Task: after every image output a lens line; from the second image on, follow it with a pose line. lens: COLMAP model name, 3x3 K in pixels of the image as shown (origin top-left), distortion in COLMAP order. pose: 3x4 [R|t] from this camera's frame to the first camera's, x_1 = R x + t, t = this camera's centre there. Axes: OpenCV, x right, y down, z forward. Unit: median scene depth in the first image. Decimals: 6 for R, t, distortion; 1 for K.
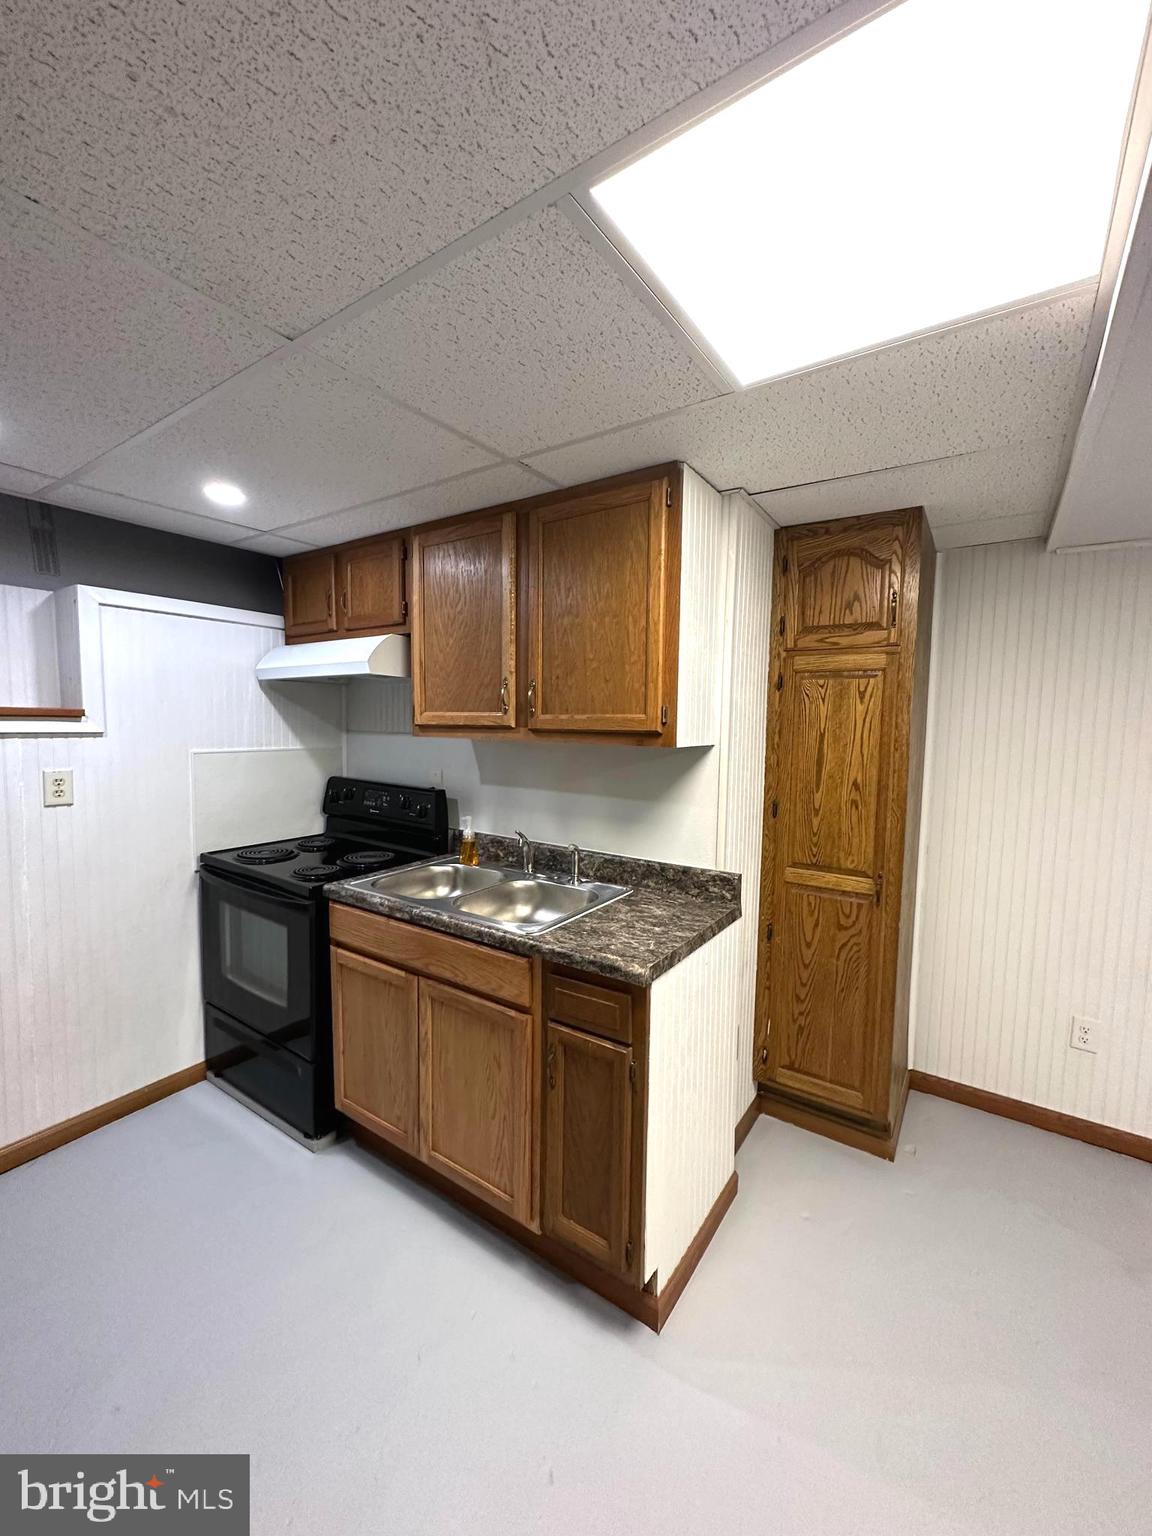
lens RADIAL K [[610.6, 0, 576.0], [0, 610.6, 768.0], [0, 0, 1]] dist [0.000122, 0.000068]
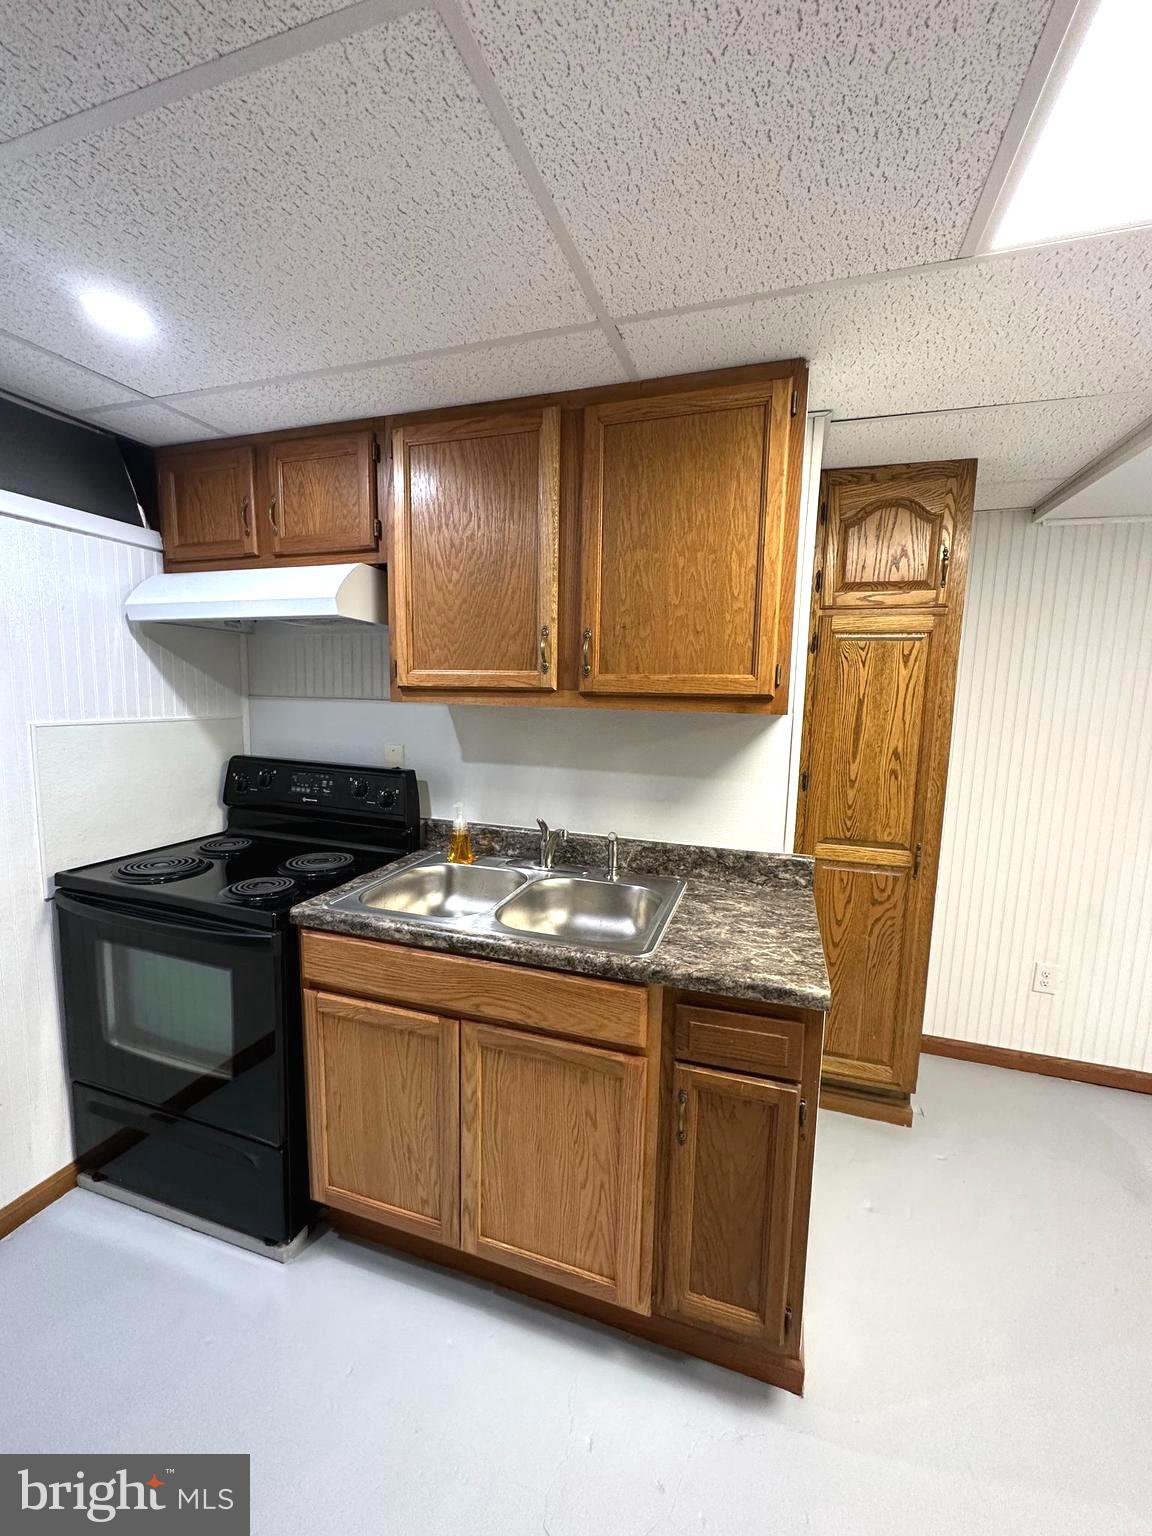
lens RADIAL K [[610.6, 0, 576.0], [0, 610.6, 768.0], [0, 0, 1]] dist [0.000122, 0.000068]
pose [[0.960916, -0.027335, 0.275488, -0.286734], [0.013076, 0.998484, 0.053464, -0.007917], [-0.276531, -0.047773, 0.959817, 0.225028]]
